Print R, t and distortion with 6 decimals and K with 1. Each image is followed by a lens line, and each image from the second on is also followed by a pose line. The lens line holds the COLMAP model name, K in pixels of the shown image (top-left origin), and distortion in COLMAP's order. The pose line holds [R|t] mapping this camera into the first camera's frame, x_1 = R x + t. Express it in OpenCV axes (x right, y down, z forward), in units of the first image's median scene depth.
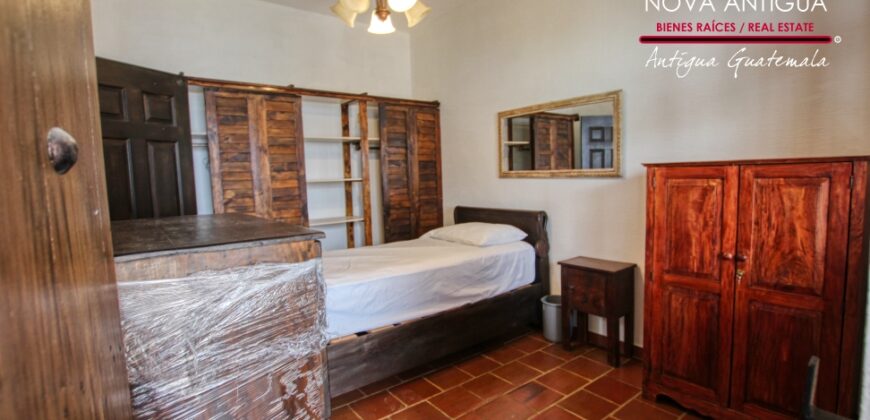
lens RADIAL K [[402.9, 0, 438.2], [0, 402.9, 211.5], [0, 0, 1]] dist [-0.037043, 0.005685]
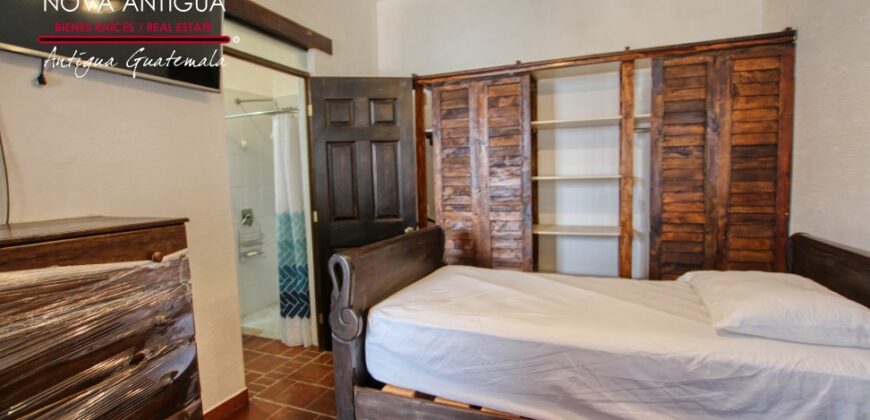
lens RADIAL K [[402.9, 0, 438.2], [0, 402.9, 211.5], [0, 0, 1]] dist [-0.037043, 0.005685]
pose [[0.503955, 0.088072, -0.859228, 0.243614], [-0.065125, 0.995831, 0.063877, -0.043322], [0.861271, 0.023766, 0.507590, 0.381465]]
